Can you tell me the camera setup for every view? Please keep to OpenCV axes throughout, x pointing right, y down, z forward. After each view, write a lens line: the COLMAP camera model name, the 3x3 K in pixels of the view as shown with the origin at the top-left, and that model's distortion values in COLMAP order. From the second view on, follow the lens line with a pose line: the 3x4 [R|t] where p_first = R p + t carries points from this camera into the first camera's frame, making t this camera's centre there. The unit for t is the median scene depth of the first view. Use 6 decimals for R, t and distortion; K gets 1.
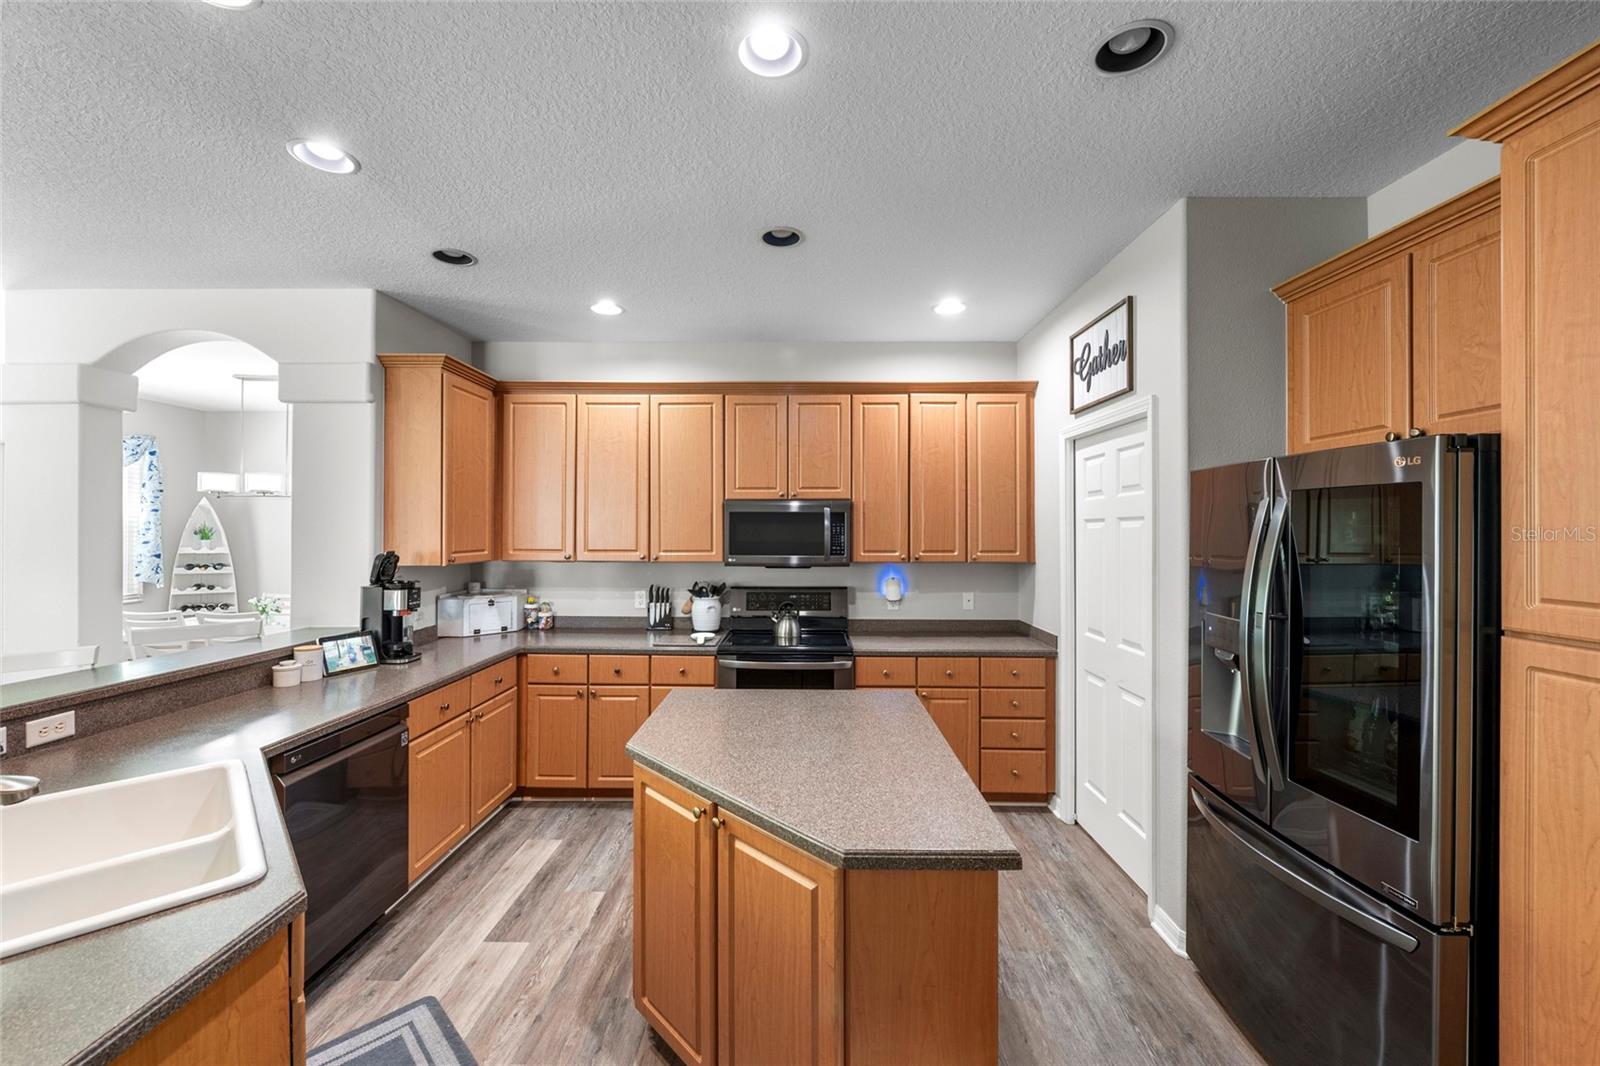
lens RADIAL K [[635.9, 0, 796.5], [0, 635.9, 527.1], [0, 0, 1]] dist [0.000316, -0.000850]
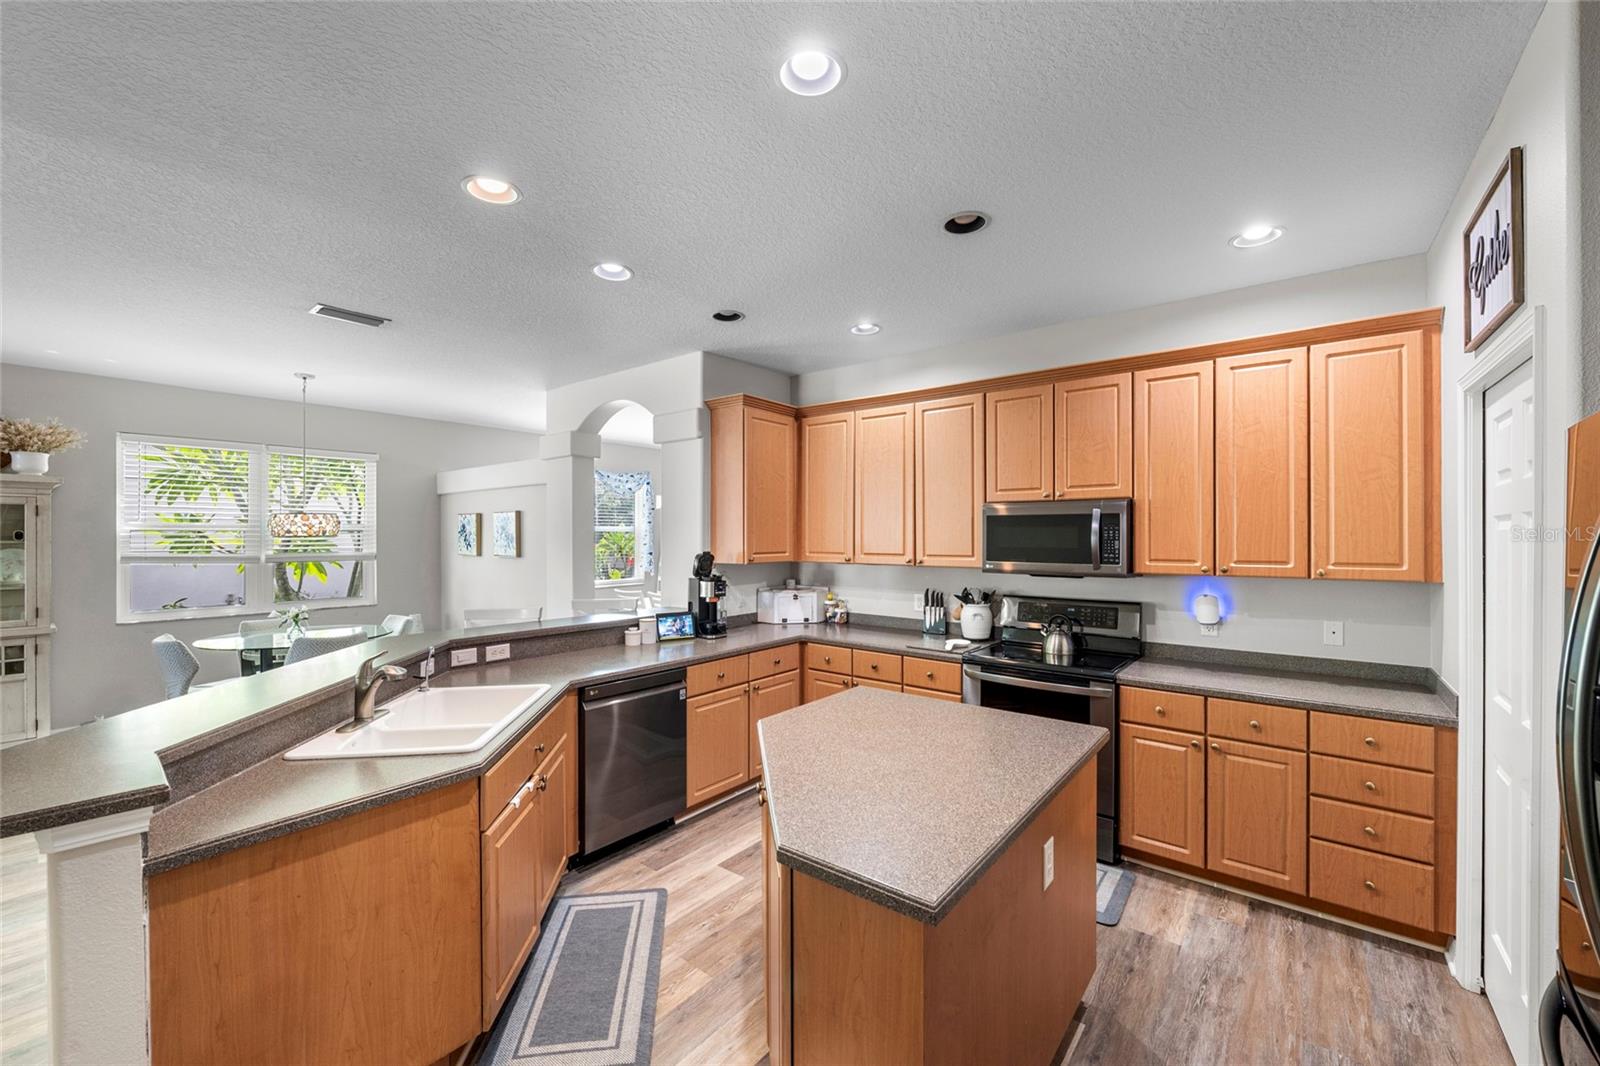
lens RADIAL K [[635.9, 0, 796.3], [0, 635.9, 536.9], [0, 0, 1]] dist [0.000316, -0.000850]
pose [[0.793173, -0.000707, -0.608995, 0.263761], [0.004539, 0.999978, 0.004750, 0.002255], [0.608979, -0.006532, 0.793159, 0.074524]]
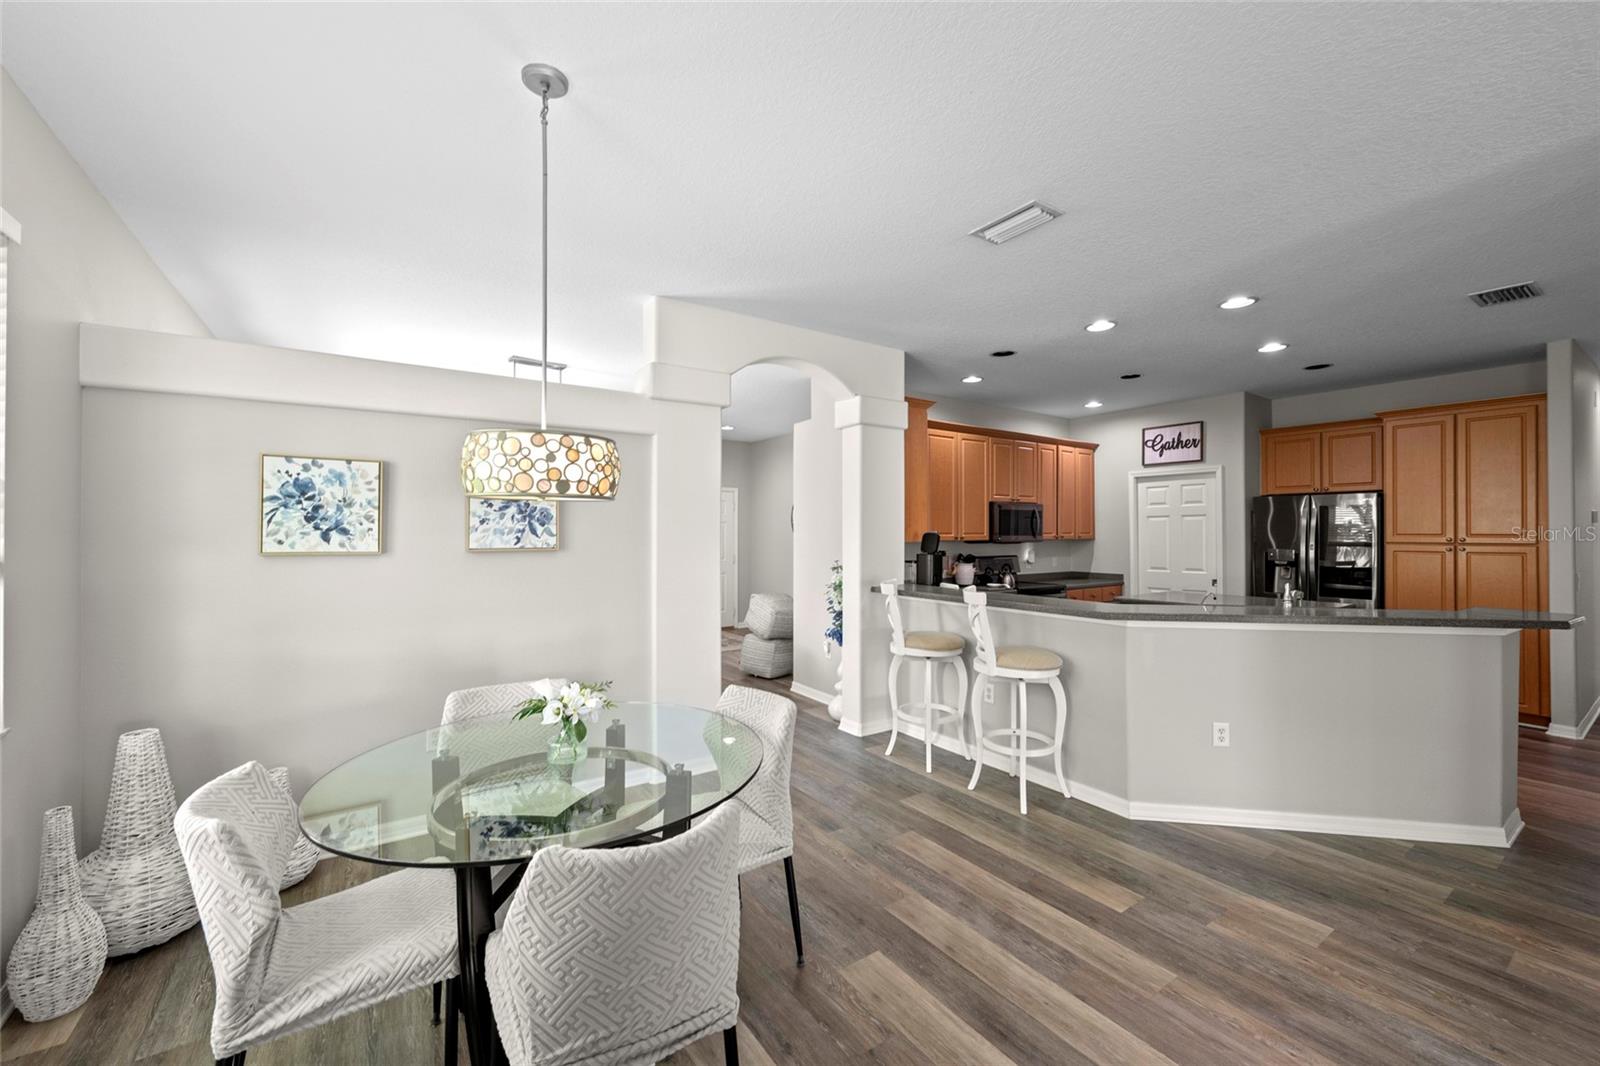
lens RADIAL K [[635.9, 0, 797.1], [0, 635.9, 529.1], [0, 0, 1]] dist [0.000316, -0.000850]
pose [[0.812187, 0.002241, 0.583393, -1.577634], [-0.000293, 0.999994, -0.003433, 0.035867], [-0.583397, 0.002618, 0.812183, -0.031103]]
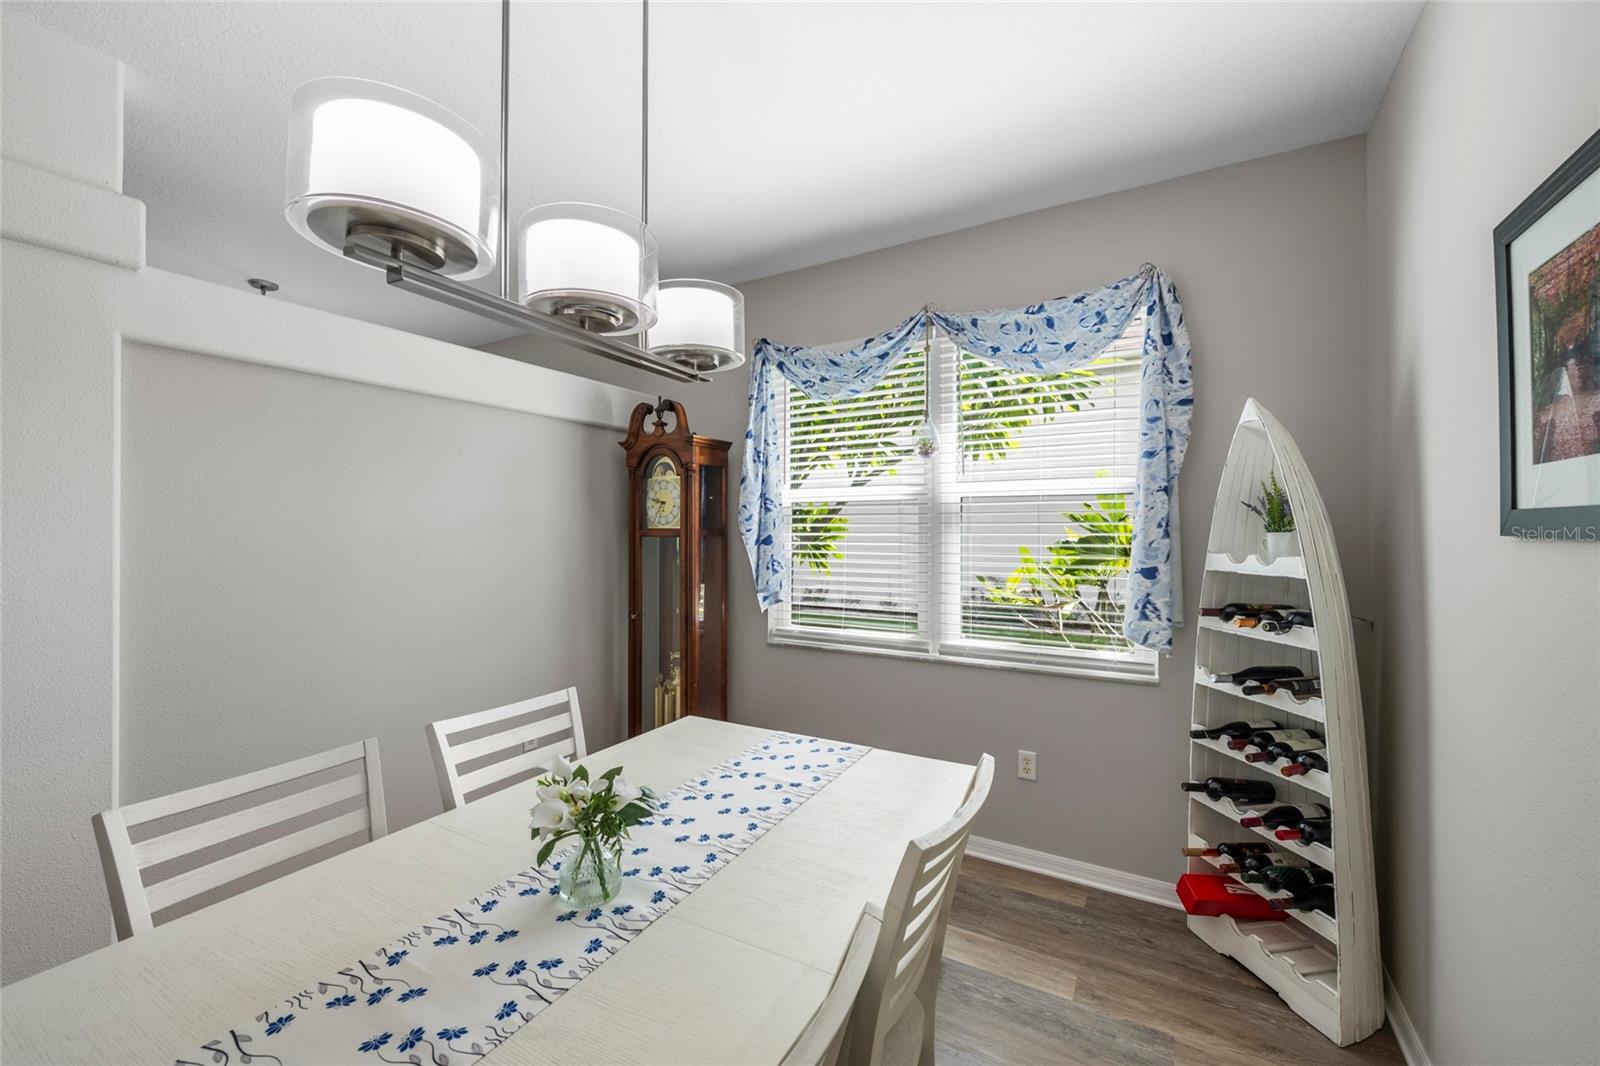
lens RADIAL K [[635.9, 0, 799.9], [0, 635.9, 529.6], [0, 0, 1]] dist [0.000316, -0.000850]
pose [[-0.470894, -0.008464, -0.882149, -0.987035], [-0.000609, 0.999957, -0.009269, 0.040047], [0.882190, -0.003828, -0.470879, 1.721203]]
